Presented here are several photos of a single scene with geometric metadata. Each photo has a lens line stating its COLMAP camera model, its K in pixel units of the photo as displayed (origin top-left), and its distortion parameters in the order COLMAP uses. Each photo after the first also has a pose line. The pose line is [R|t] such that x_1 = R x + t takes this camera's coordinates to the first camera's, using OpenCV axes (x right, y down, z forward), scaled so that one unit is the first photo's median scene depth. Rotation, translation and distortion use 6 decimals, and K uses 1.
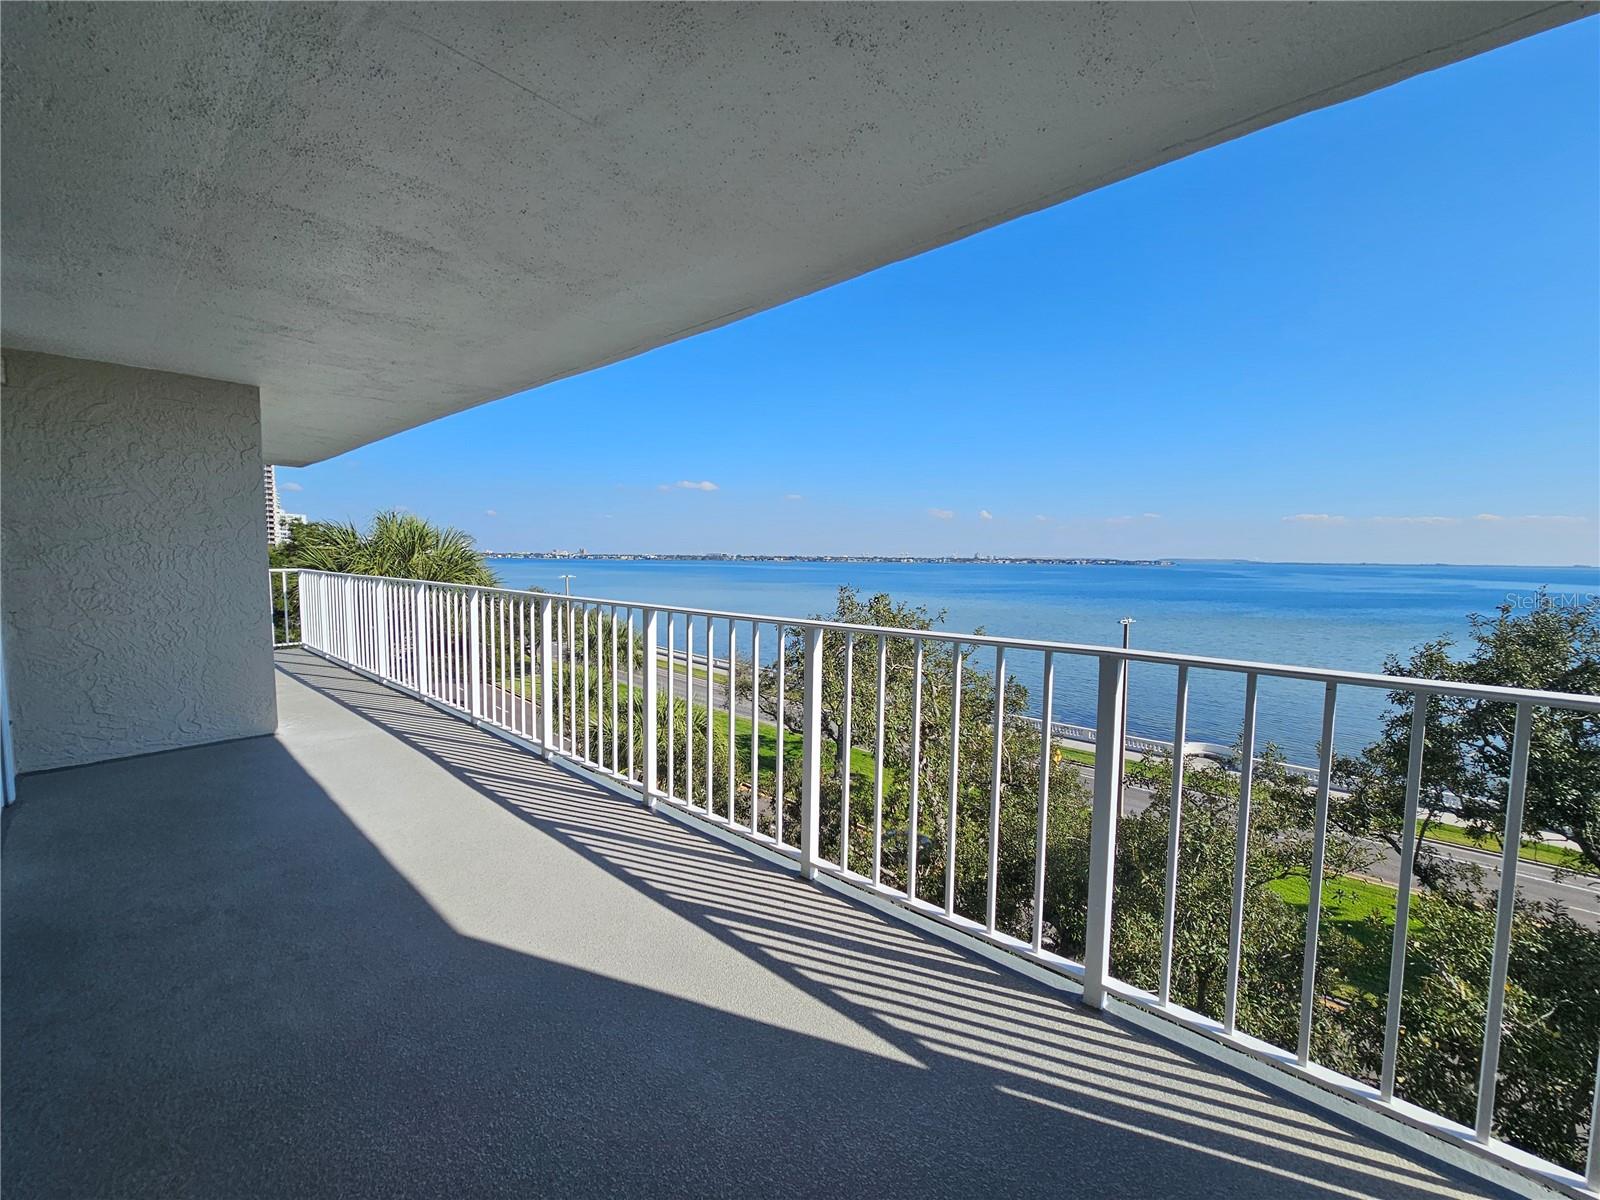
lens RADIAL K [[657.3, 0, 789.8], [0, 657.3, 607.7], [0, 0, 1]] dist [0.001570, 0.000380]
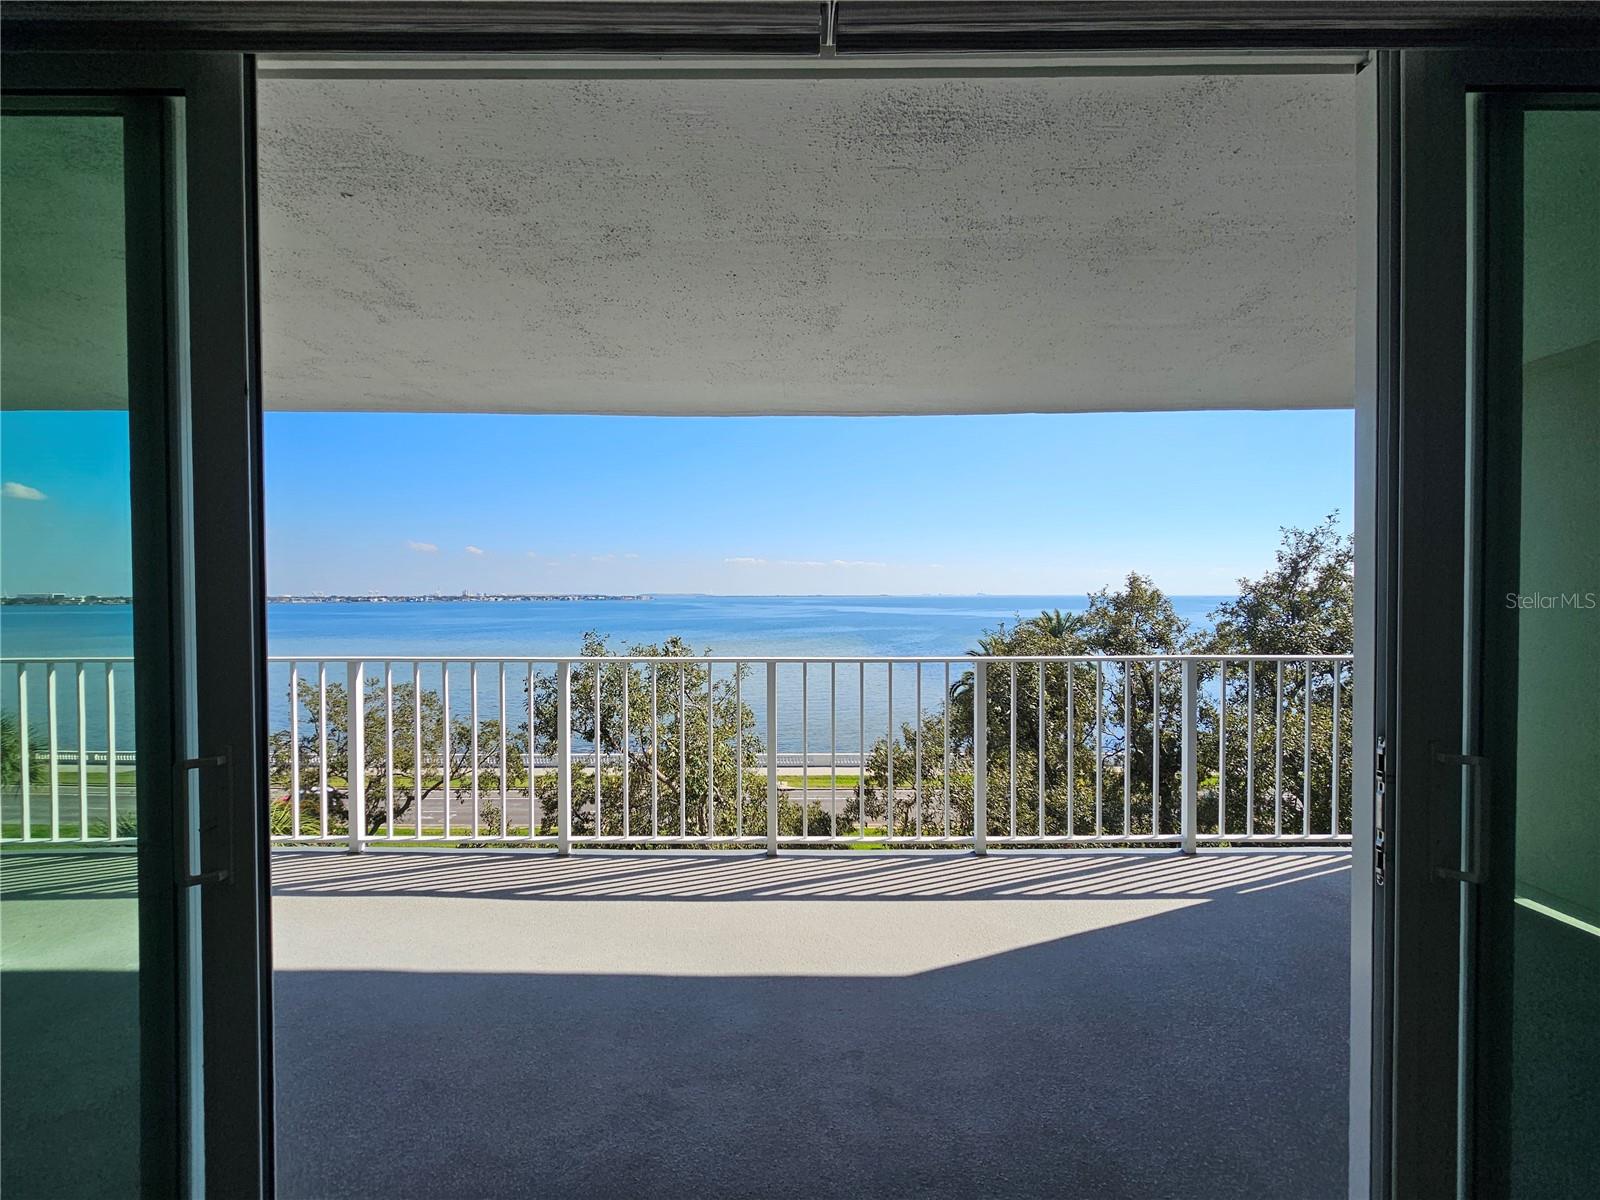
lens RADIAL K [[657.3, 0, 789.8], [0, 657.3, 607.7], [0, 0, 1]] dist [0.001570, 0.000380]
pose [[0.729331, -0.026798, 0.683637, -0.639814], [0.064483, 0.997477, -0.029693, -0.035702], [-0.681116, 0.065739, 0.729218, 0.152337]]
